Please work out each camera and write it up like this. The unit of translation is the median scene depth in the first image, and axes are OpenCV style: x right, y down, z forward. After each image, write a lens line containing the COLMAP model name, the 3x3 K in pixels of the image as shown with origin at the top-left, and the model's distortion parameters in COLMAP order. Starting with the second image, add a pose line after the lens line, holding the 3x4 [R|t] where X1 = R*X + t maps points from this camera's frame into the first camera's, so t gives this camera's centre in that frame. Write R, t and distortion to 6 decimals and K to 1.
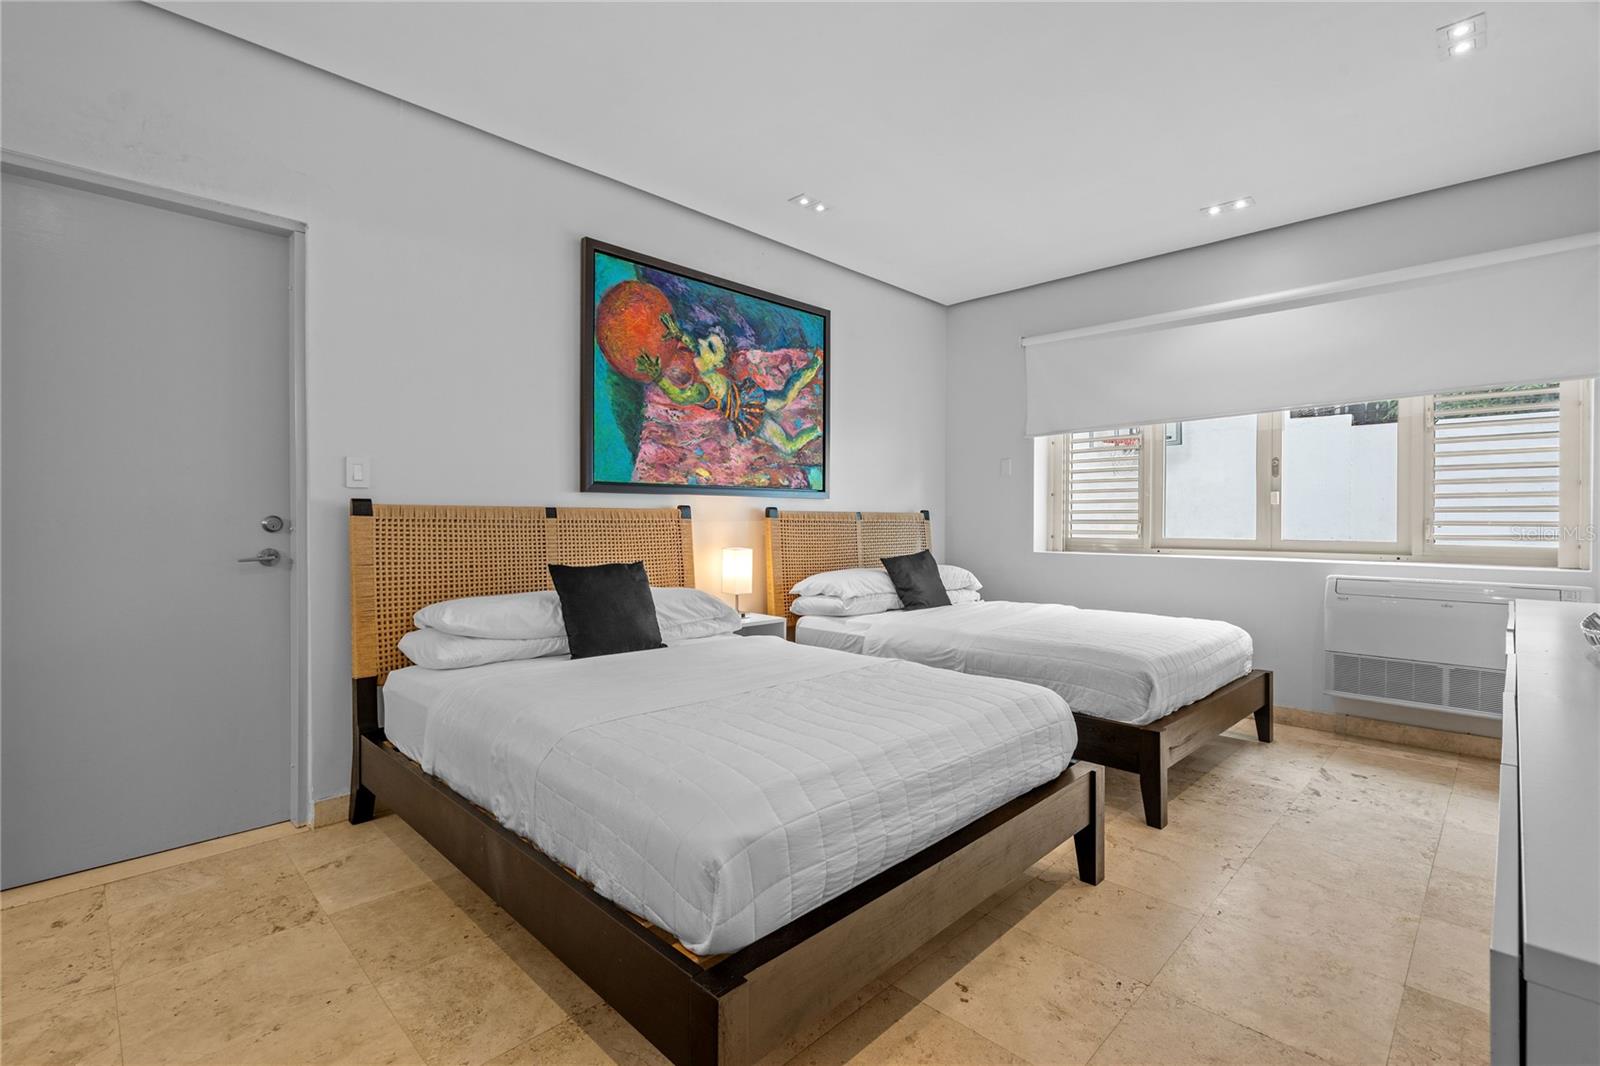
lens RADIAL K [[748.2, 0, 798.5], [0, 748.2, 525.0], [0, 0, 1]] dist [-0.000048, 0.000798]
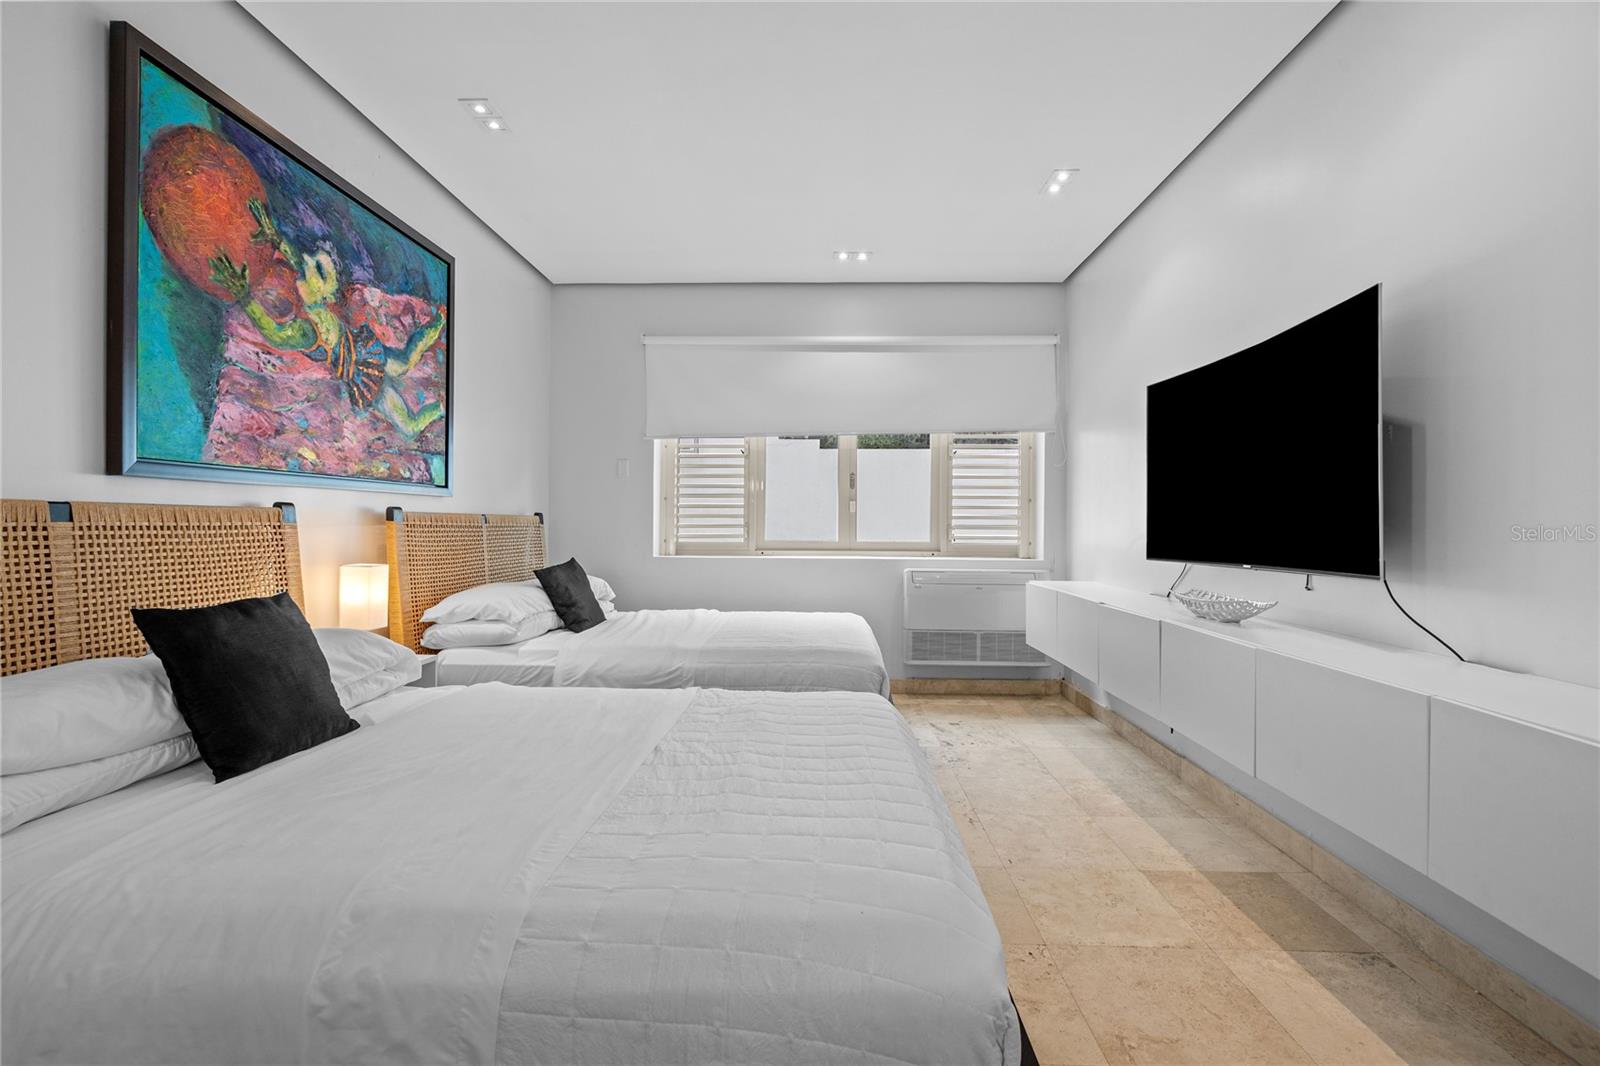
lens RADIAL K [[734.9, 0, 800.5], [0, 734.9, 529.1], [0, 0, 1]] dist [-0.002208, 0.004376]
pose [[0.725746, -0.002993, 0.687956, -0.258719], [0.000613, 0.999993, 0.003704, -0.004578], [-0.687963, -0.002266, 0.725743, 0.214905]]
